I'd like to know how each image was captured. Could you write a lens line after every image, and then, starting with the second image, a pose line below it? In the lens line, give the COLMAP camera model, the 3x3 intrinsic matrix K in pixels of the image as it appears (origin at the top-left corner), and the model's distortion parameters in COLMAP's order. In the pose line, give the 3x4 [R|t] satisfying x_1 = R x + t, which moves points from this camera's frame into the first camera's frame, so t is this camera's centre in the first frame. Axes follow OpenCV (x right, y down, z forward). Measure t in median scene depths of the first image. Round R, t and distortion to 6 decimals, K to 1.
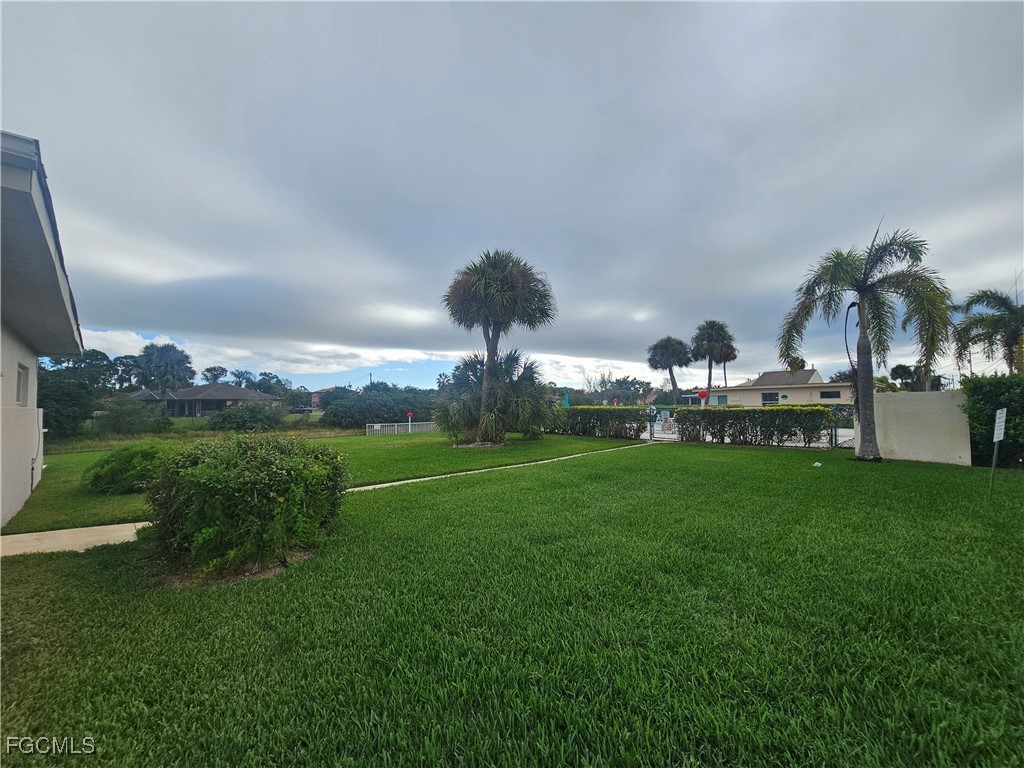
lens RADIAL K [[420.3, 0, 512.0], [0, 420.3, 384.0], [0, 0, 1]] dist [-0.003194, -0.000185]
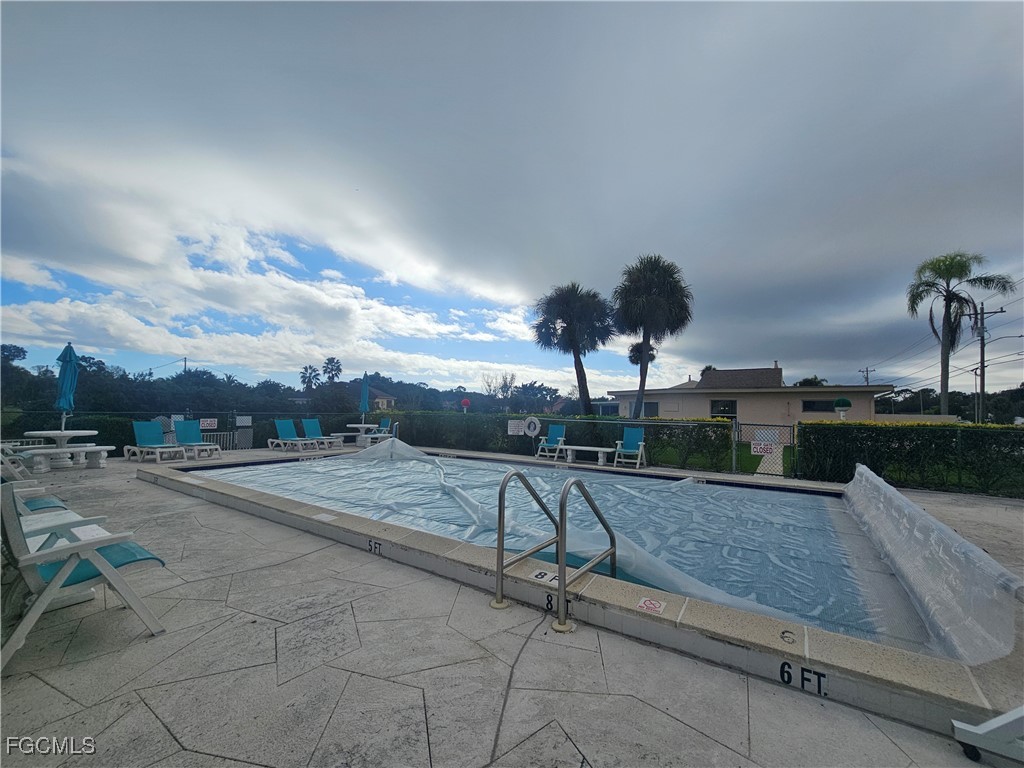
lens RADIAL K [[420.3, 0, 512.0], [0, 420.3, 384.0], [0, 0, 1]] dist [-0.003194, -0.000185]
pose [[0.978700, 0.044933, 0.200319, 0.121346], [-0.042279, 0.998952, -0.017512, 0.014518], [-0.200896, 0.008669, 0.979574, 0.306967]]
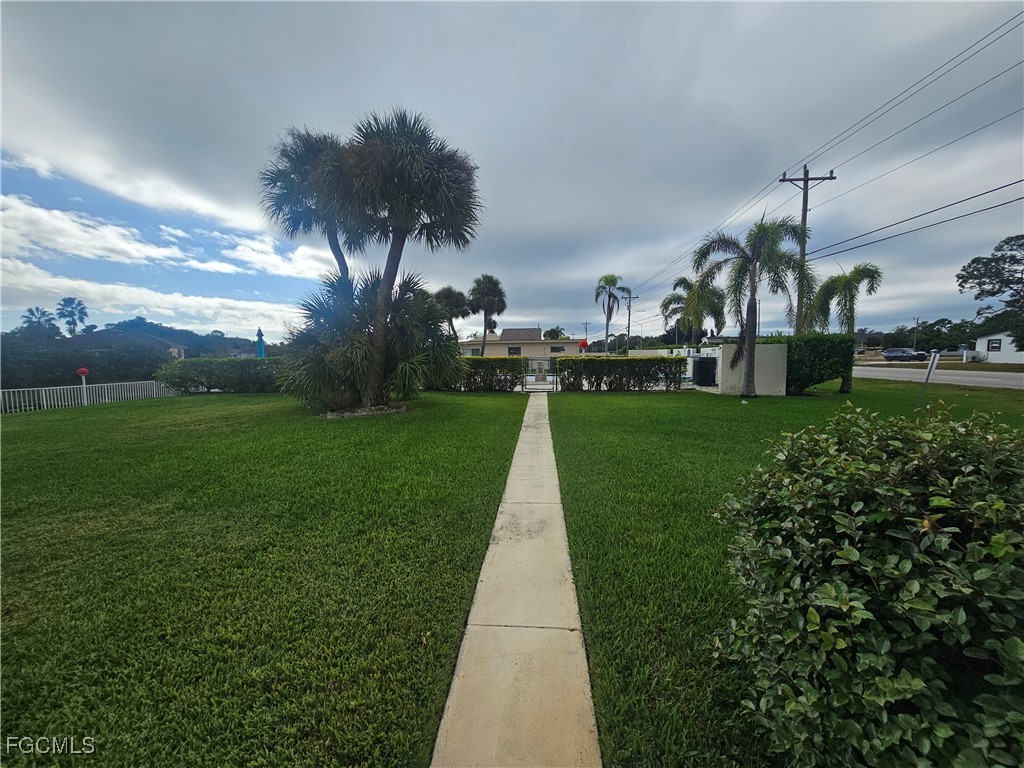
lens RADIAL K [[419.8, 0, 508.2], [0, 419.8, 389.7], [0, 0, 1]] dist [0.001735, 0.000348]
pose [[0.755895, -0.047844, 0.652943, -0.103545], [-0.032556, 0.993345, 0.110476, 0.007800], [-0.653883, -0.104766, 0.749307, 0.097678]]
